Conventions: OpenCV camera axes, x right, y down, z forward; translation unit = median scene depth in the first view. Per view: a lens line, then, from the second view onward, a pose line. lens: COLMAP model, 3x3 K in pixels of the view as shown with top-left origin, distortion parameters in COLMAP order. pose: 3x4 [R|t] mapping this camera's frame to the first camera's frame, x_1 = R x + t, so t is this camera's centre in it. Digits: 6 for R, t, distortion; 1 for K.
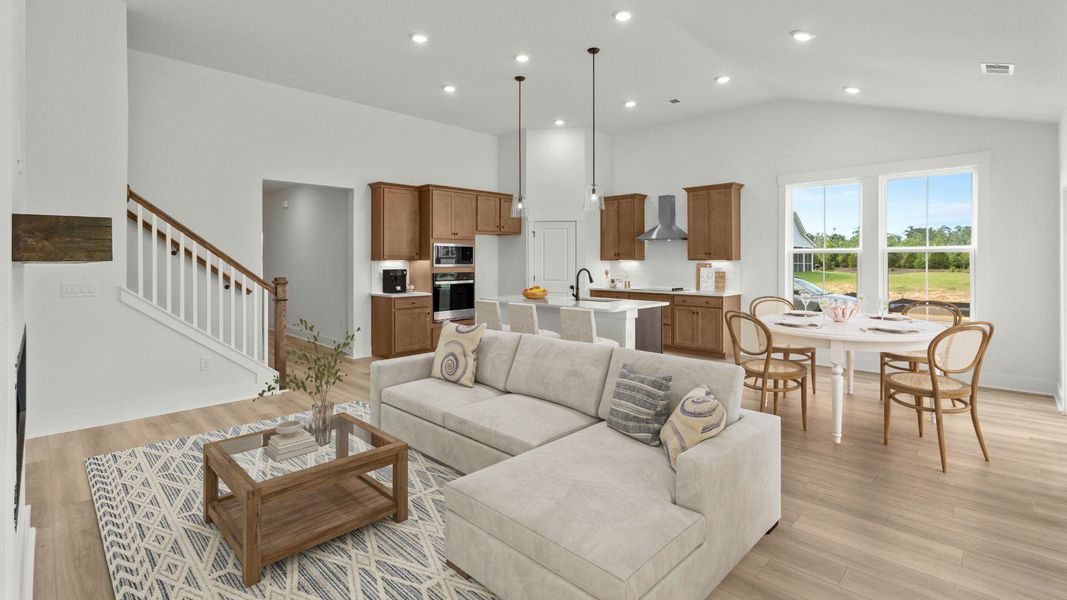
lens RADIAL K [[483.4, 0, 530.5], [0, 483.4, 259.6], [0, 0, 1]] dist [0.000845, 0.000128]
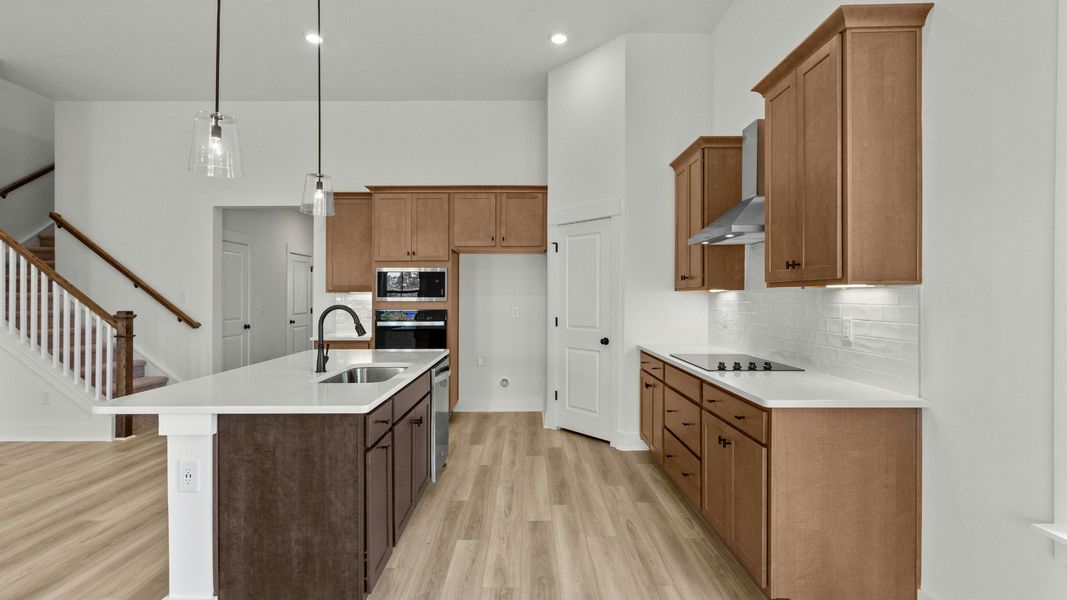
lens RADIAL K [[490.4, 0, 530.4], [0, 490.4, 303.5], [0, 0, 1]] dist [0.001592, 0.000591]
pose [[0.707353, 0.010014, -0.706790, 0.469408], [0.000411, 0.999894, 0.014578, 0.007809], [0.706860, -0.010603, 0.707274, 0.634963]]
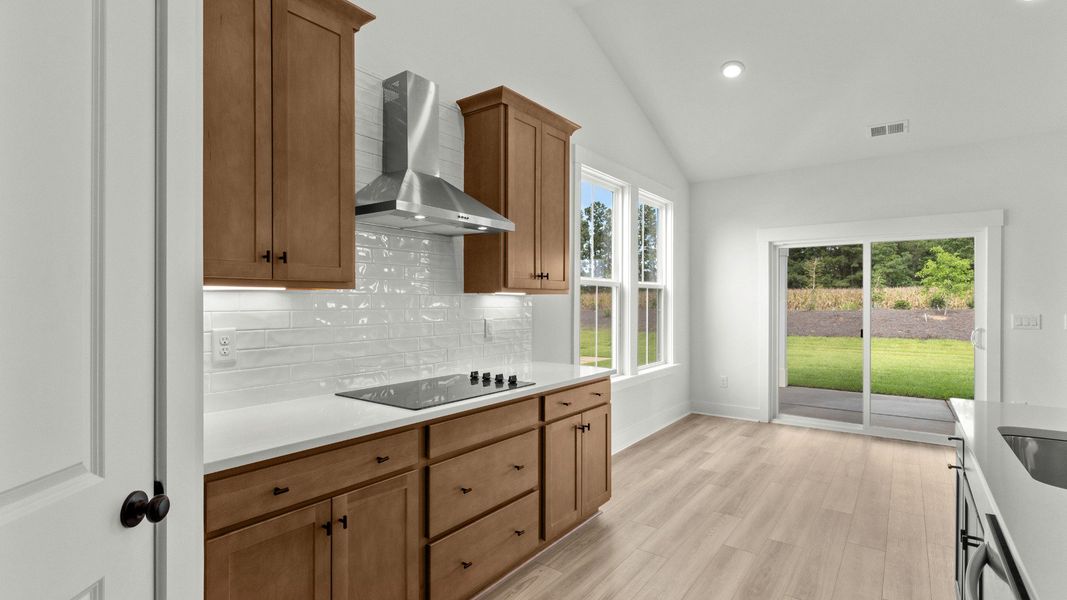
lens RADIAL K [[503.4, 0, 533.5], [0, 503.4, 300.0], [0, 0, 1]] dist [-0.000826, 0.000087]
pose [[-0.142774, 0.007164, 0.989729, -0.051124], [-0.004033, 0.999961, -0.007820, 0.010396], [-0.989747, -0.005108, -0.142740, 1.054962]]
